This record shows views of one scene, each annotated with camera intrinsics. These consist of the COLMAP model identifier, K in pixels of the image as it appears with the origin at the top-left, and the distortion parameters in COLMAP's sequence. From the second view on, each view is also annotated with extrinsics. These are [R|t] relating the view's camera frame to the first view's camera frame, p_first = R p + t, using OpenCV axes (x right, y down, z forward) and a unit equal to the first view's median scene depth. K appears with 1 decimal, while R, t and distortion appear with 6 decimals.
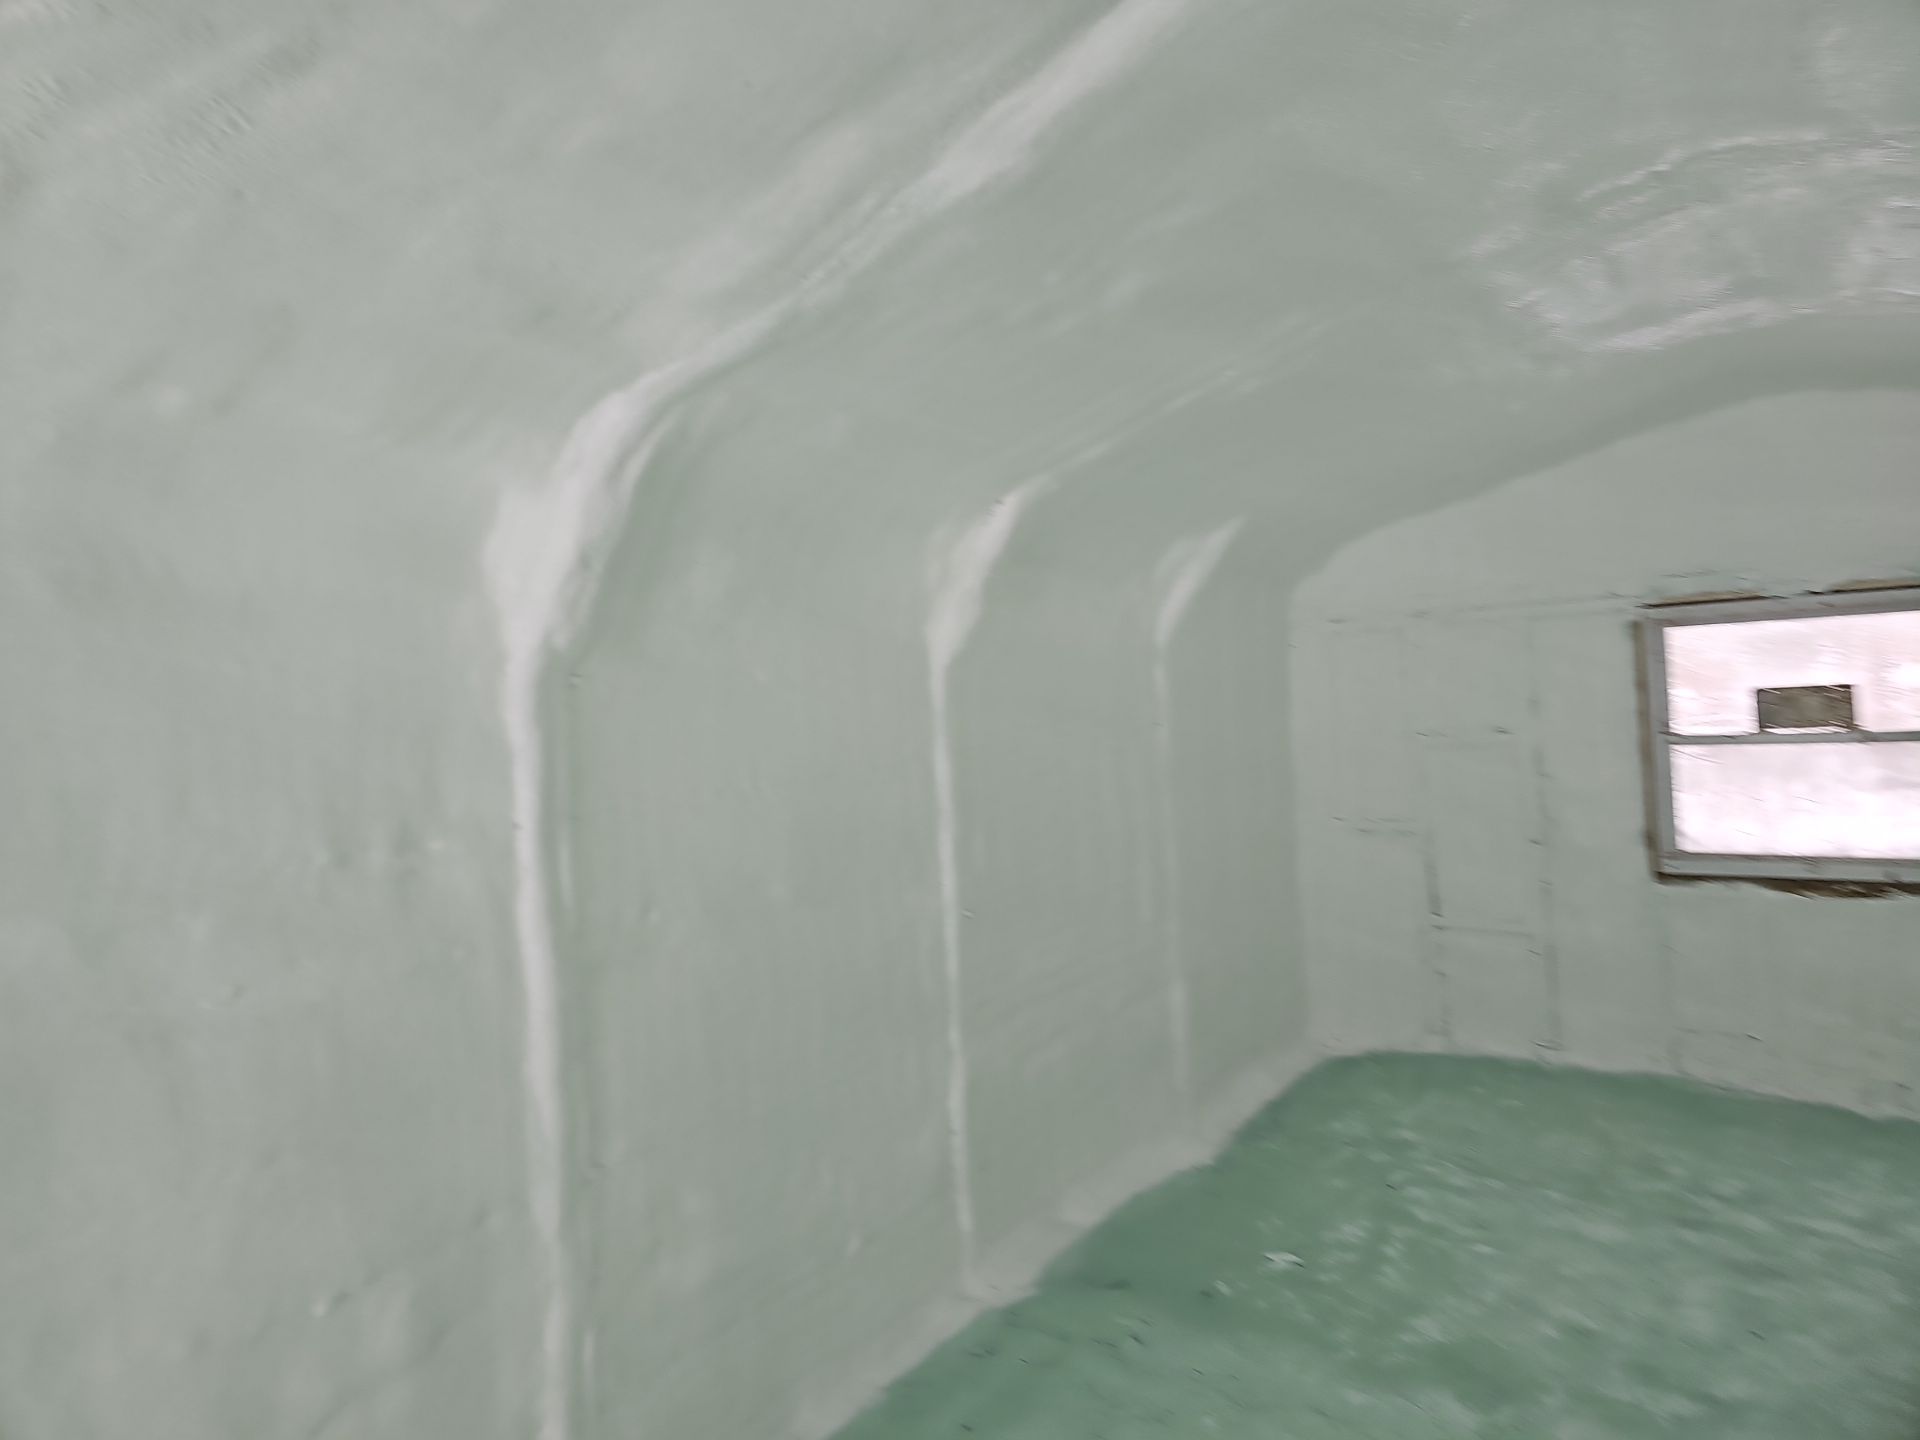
lens RADIAL K [[1244.2, 0, 962.2], [0, 1244.2, 704.6], [0, 0, 1]] dist [0.052239, -0.043842]
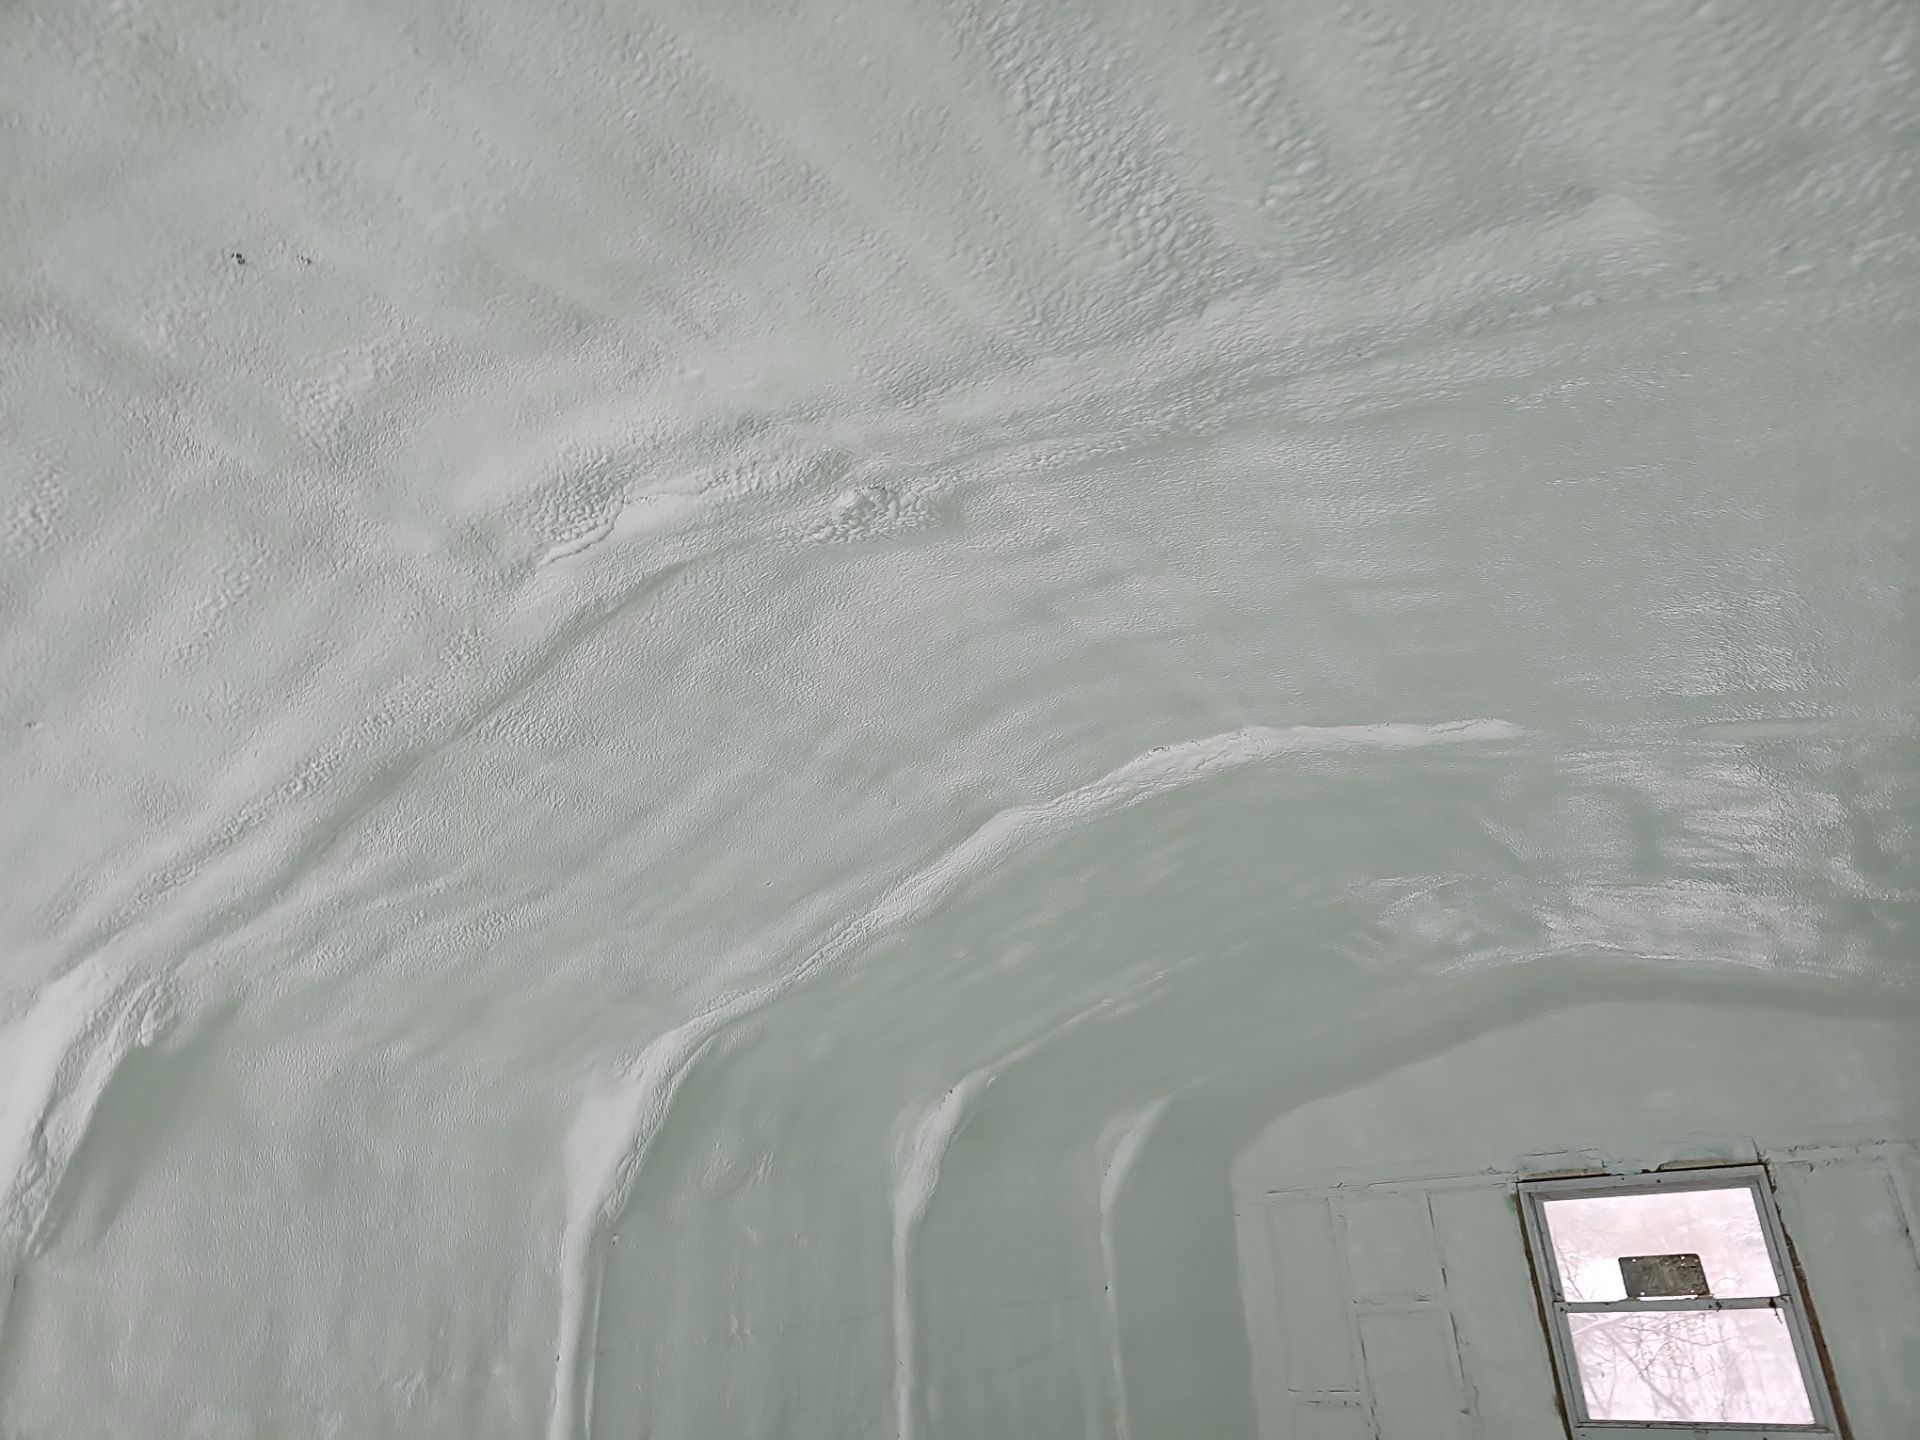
lens RADIAL K [[1264.2, 0, 989.1], [0, 1264.2, 719.8], [0, 0, 1]] dist [0.065953, -0.075194]
pose [[0.999981, 0.003400, -0.005106, 0.074072], [-0.005176, 0.914379, -0.404826, 0.019286], [0.003292, 0.404845, 0.914379, -0.362044]]
